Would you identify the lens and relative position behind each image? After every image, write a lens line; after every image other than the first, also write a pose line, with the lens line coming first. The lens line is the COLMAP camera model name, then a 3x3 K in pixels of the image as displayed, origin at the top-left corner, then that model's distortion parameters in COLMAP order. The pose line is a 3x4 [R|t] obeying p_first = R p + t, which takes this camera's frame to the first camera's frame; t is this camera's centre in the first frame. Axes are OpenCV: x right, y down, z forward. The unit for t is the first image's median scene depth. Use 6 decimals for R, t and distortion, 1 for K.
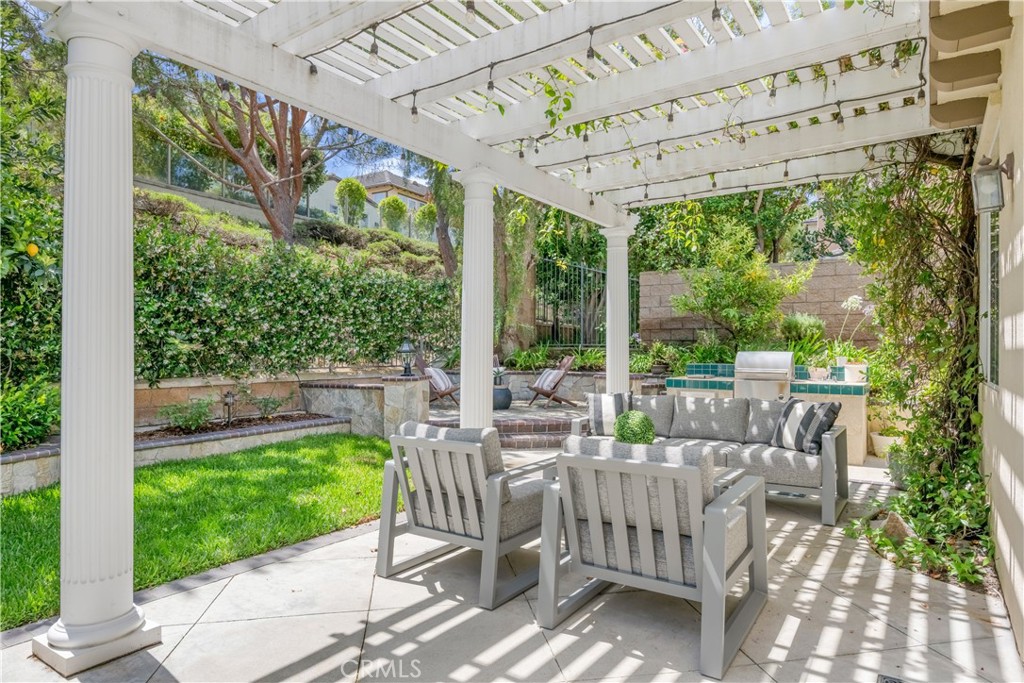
lens RADIAL K [[603.7, 0, 510.5], [0, 603.7, 342.9], [0, 0, 1]] dist [-0.007152, -0.000311]
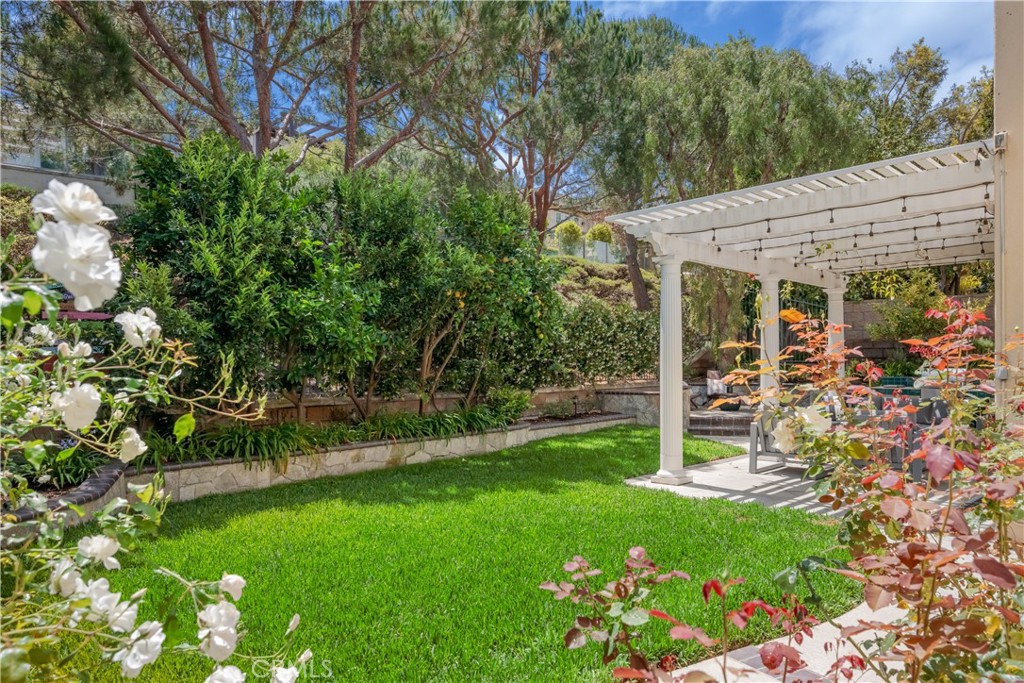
lens RADIAL K [[665.5, 0, 514.7], [0, 665.5, 347.4], [0, 0, 1]] dist [0.002436, 0.001097]
pose [[0.982306, -0.011536, -0.186929, -0.242613], [0.009789, 0.999899, -0.010267, -0.024952], [0.187028, 0.008256, 0.982320, -0.630666]]
